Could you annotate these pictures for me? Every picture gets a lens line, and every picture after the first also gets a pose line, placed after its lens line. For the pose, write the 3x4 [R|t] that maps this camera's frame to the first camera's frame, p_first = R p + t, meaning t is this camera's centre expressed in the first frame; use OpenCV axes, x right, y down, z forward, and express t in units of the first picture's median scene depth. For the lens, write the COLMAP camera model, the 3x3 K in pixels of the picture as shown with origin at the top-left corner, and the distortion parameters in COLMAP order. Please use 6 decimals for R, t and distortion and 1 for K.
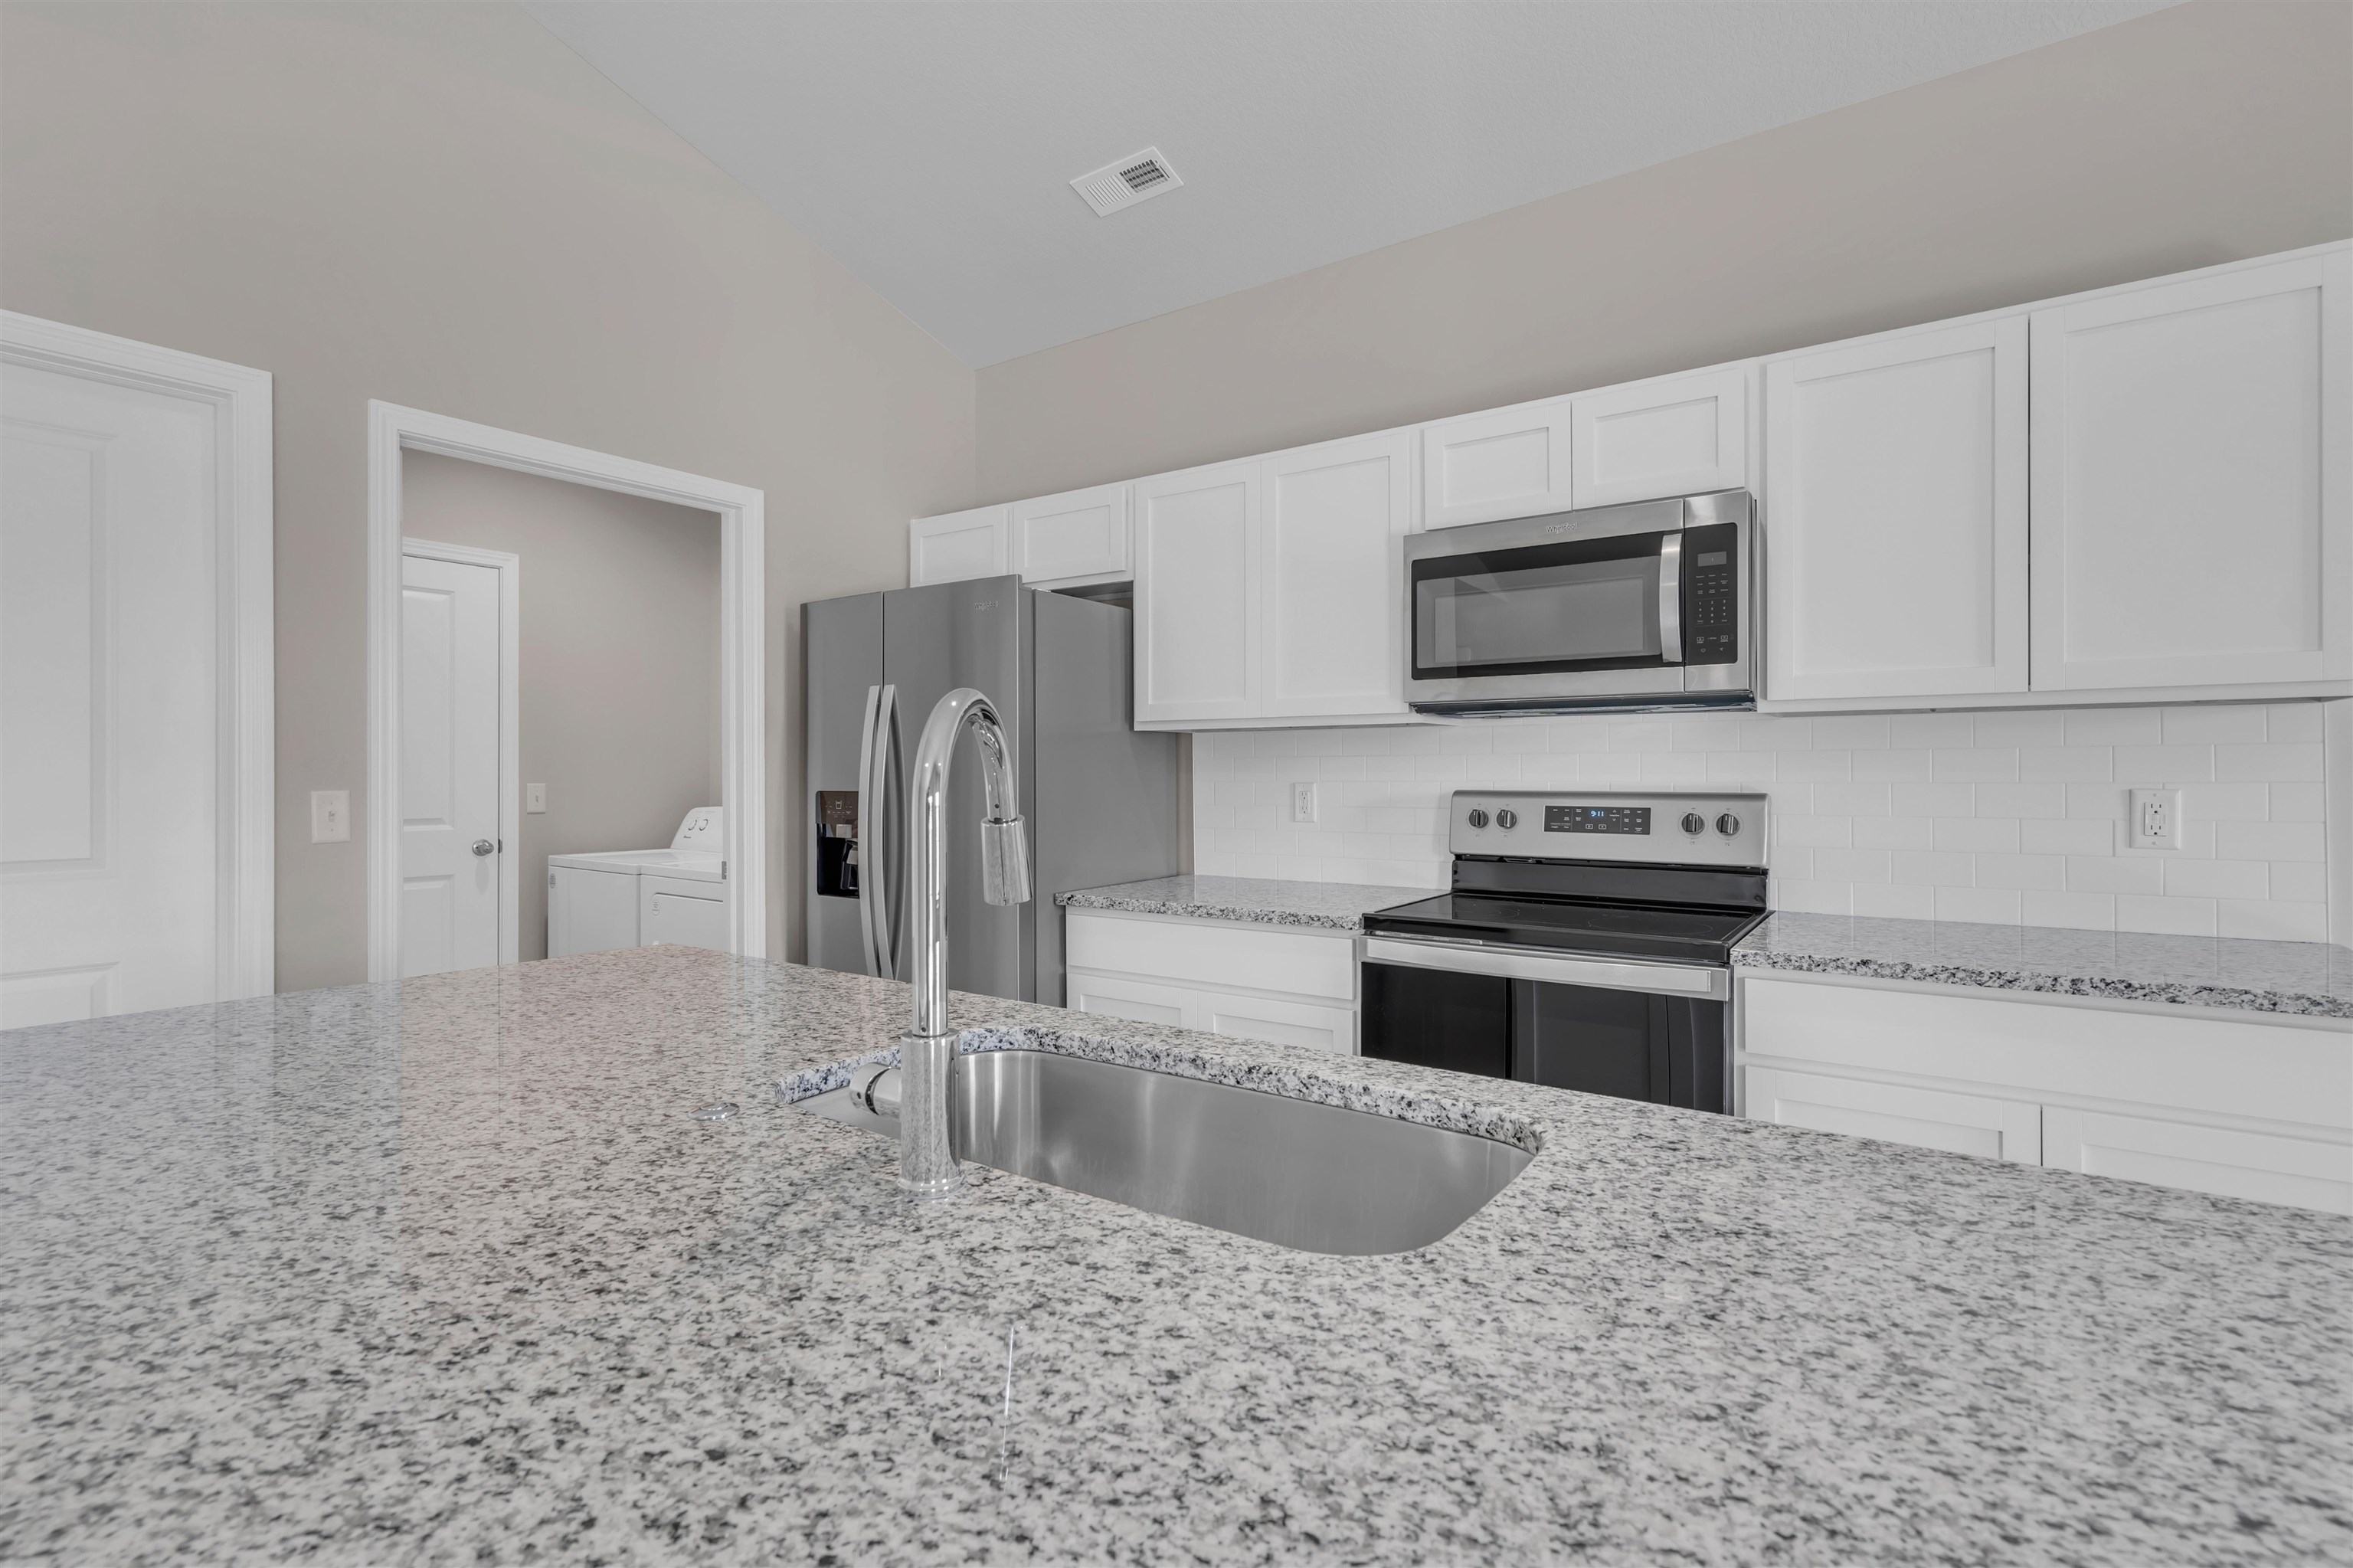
lens RADIAL K [[1111.2, 0, 1153.7], [0, 1111.2, 768.3], [0, 0, 1]] dist [0.003301, 0.000027]
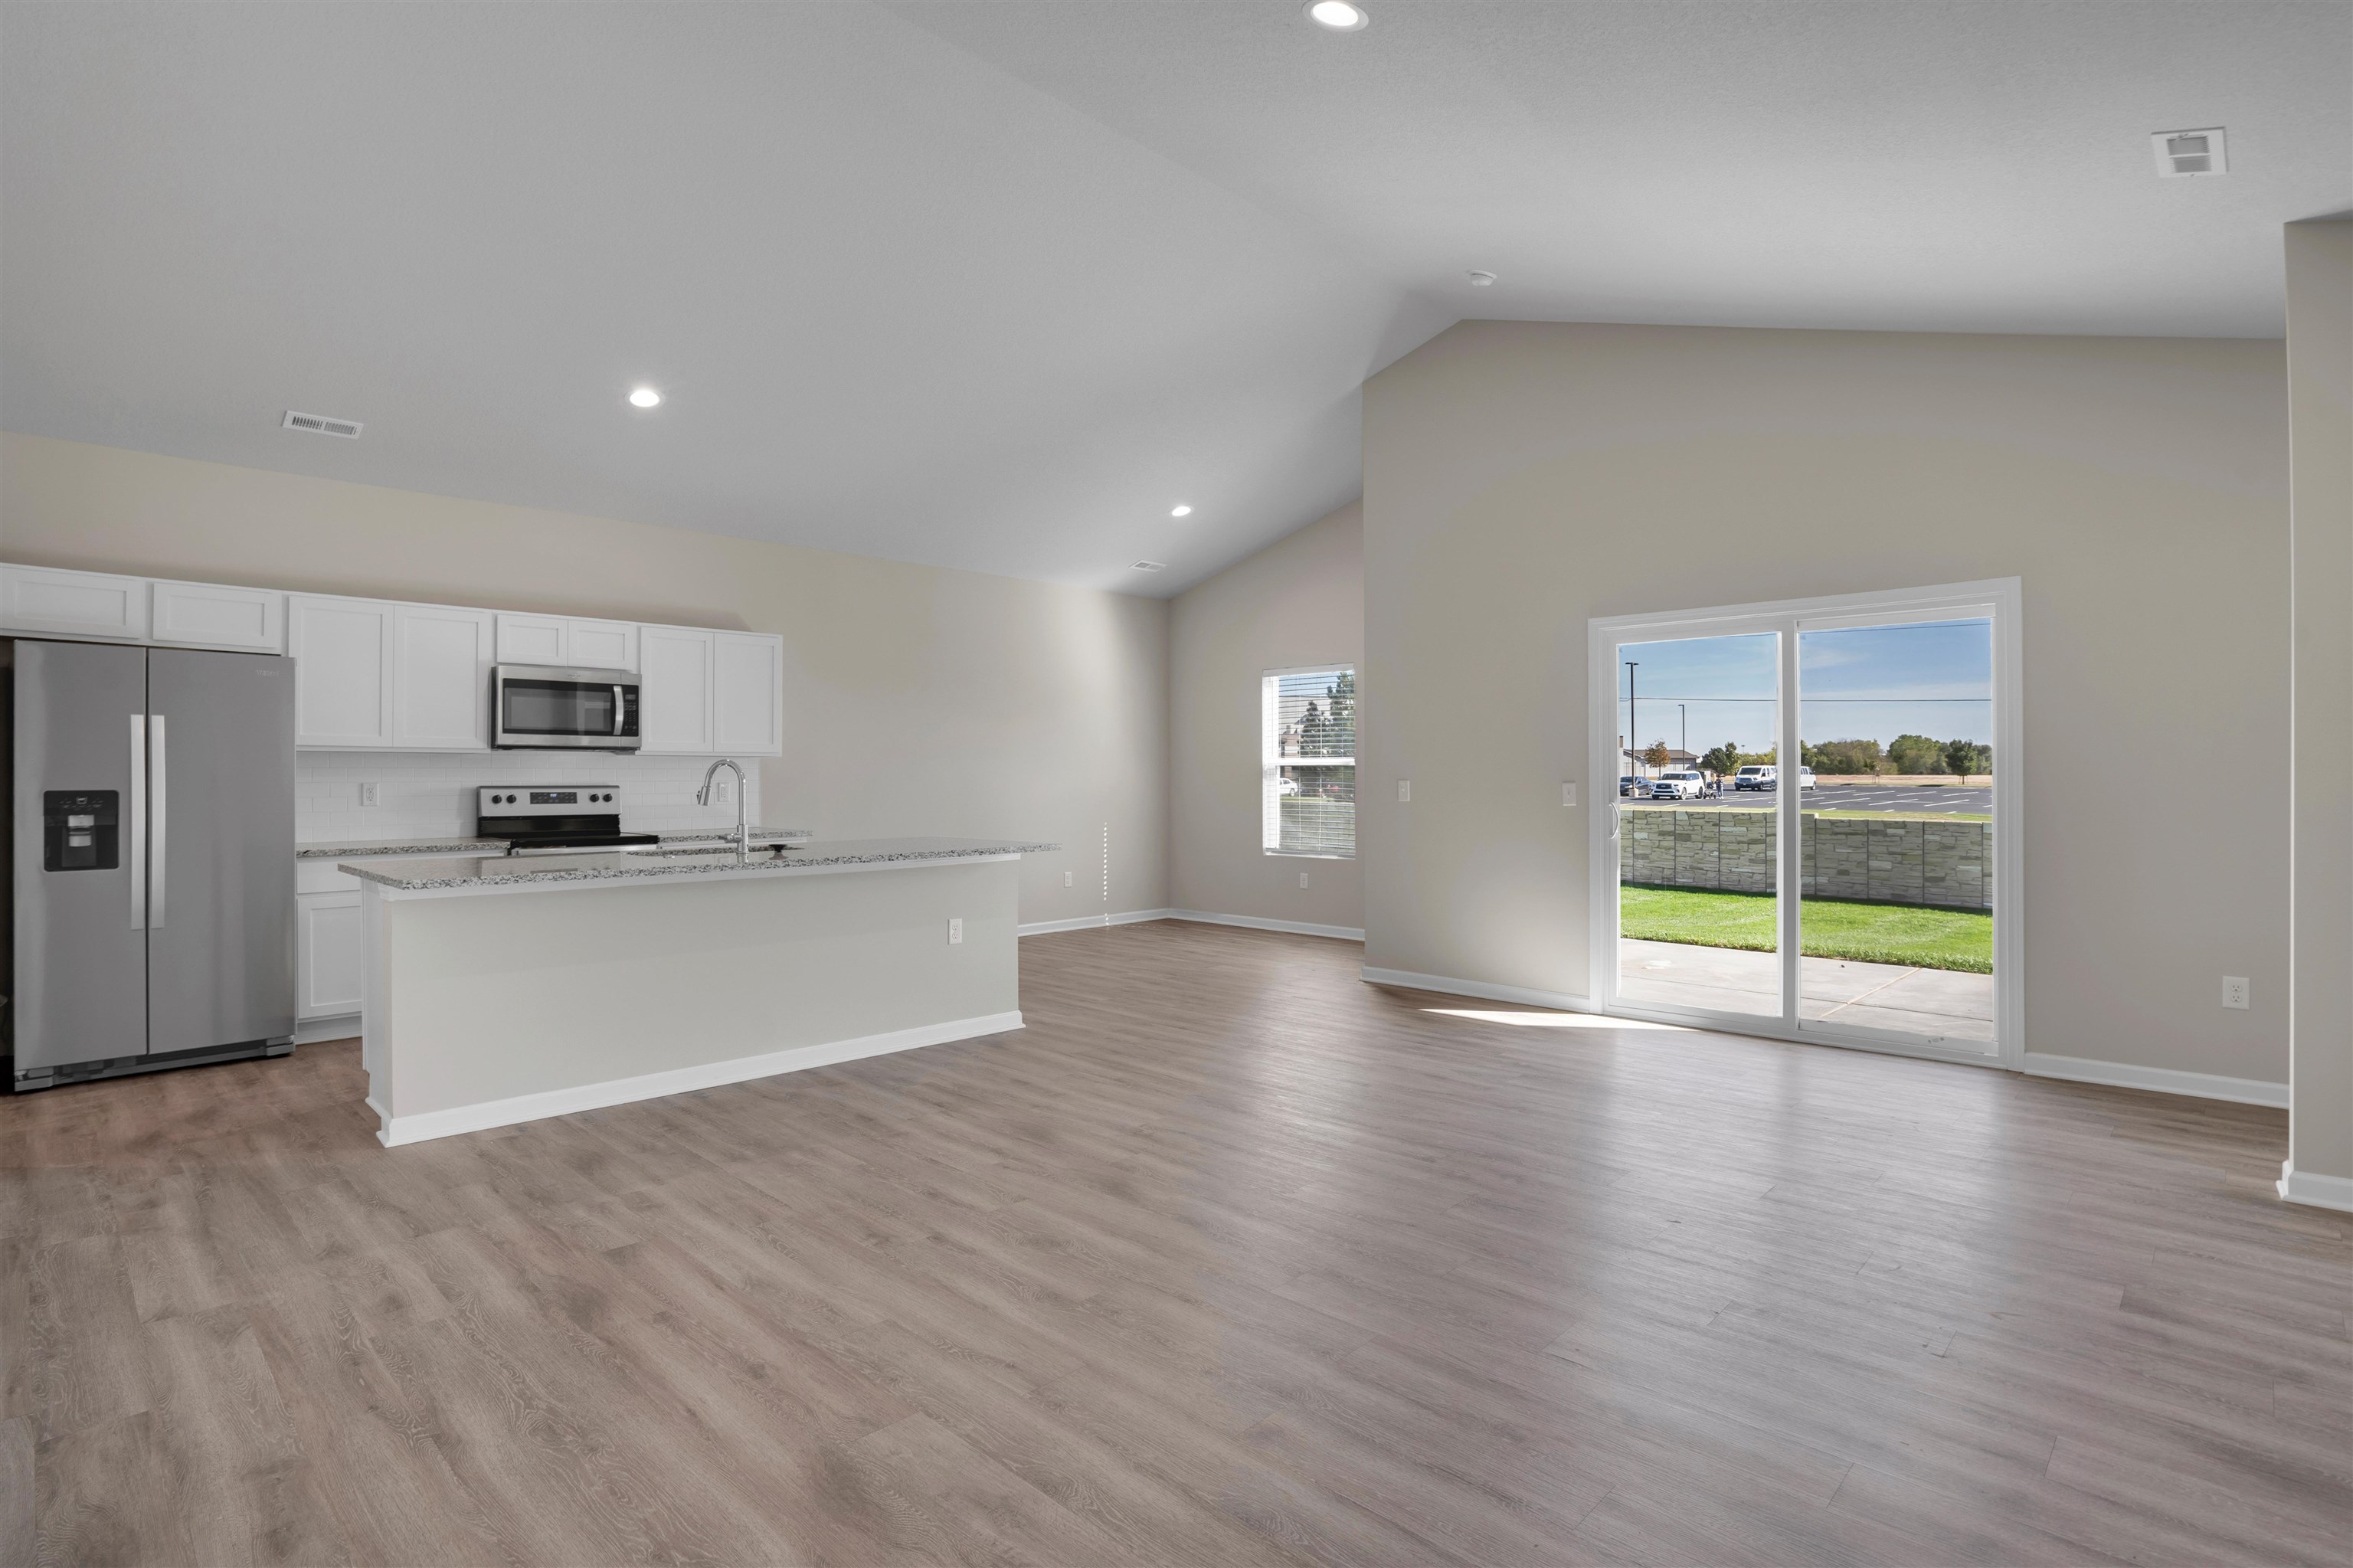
lens RADIAL K [[1146.6, 0, 1150.9], [0, 1146.6, 784.2], [0, 0, 1]] dist [-0.037766, 0.013354]
pose [[0.161755, -0.007723, 0.986801, -4.140238], [-0.006264, 0.999941, 0.008852, -0.023592], [-0.986811, -0.007613, 0.161697, -1.402568]]
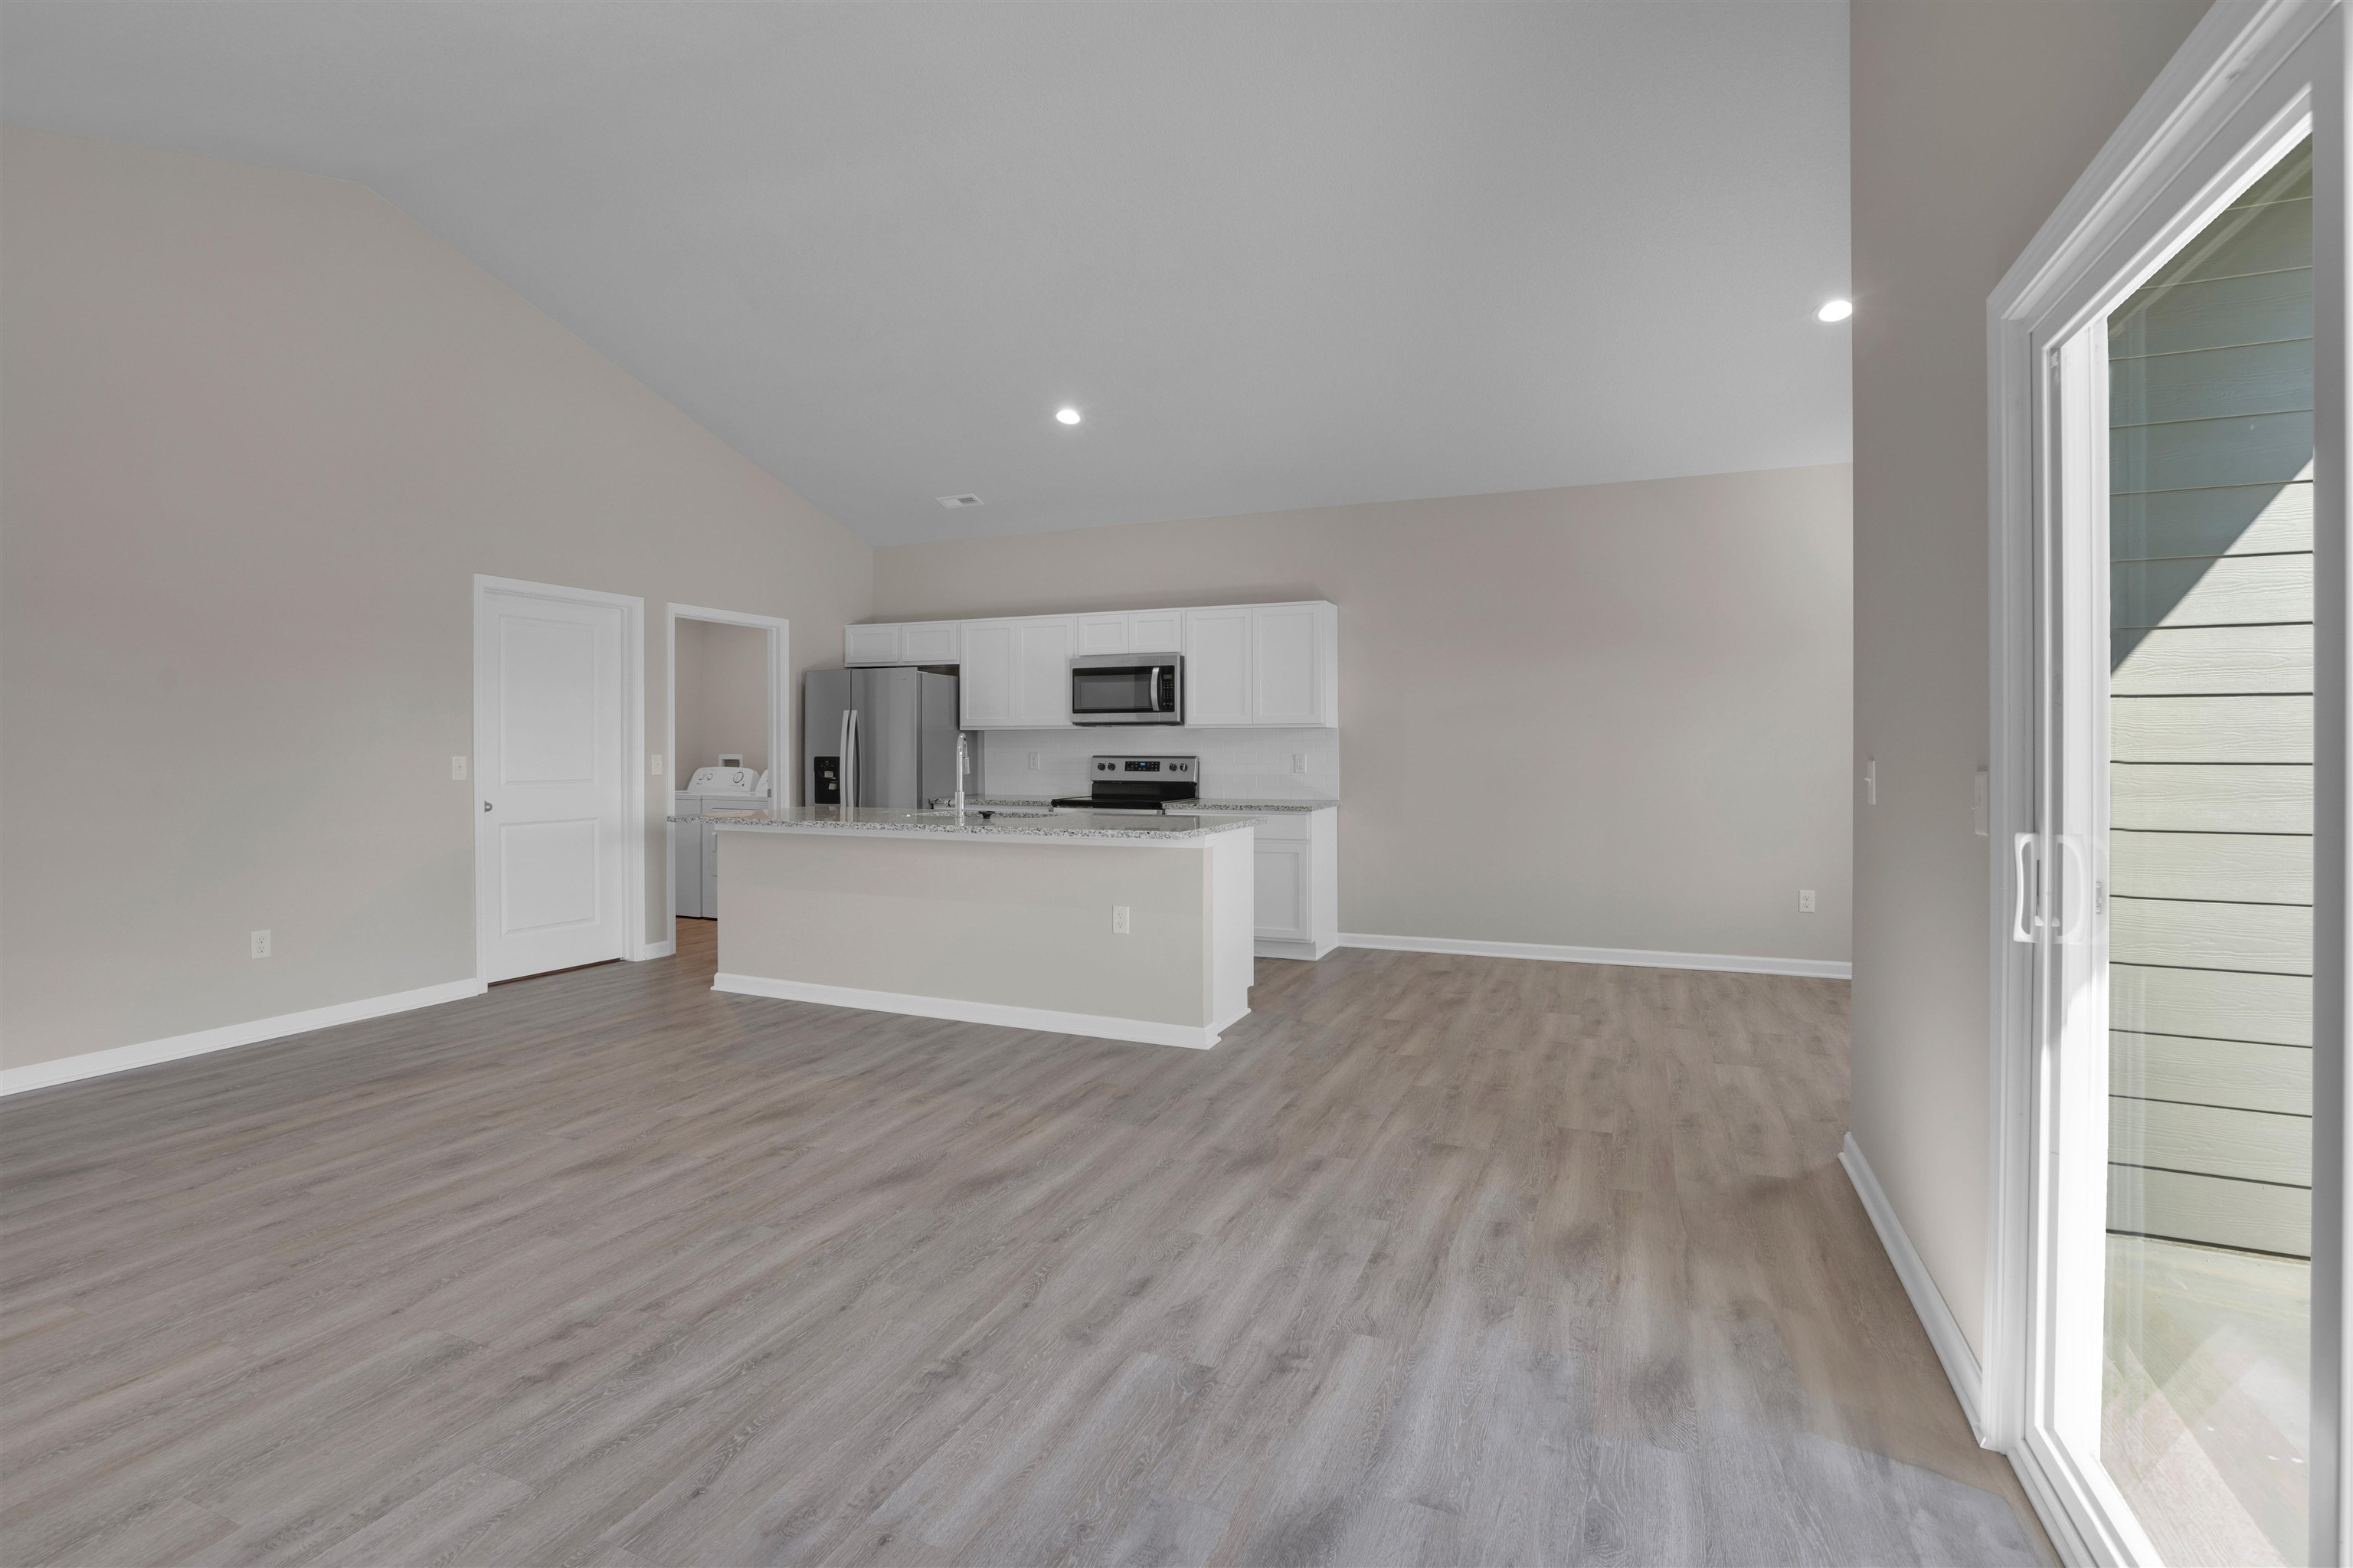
lens RADIAL K [[1114.2, 0, 1158.4], [0, 1114.2, 769.6], [0, 0, 1]] dist [-0.050306, 0.028125]
pose [[0.976799, -0.004335, 0.214115, -0.328750], [-0.001344, 0.999651, 0.026371, -0.041084], [-0.214155, -0.026047, 0.976452, -3.943170]]
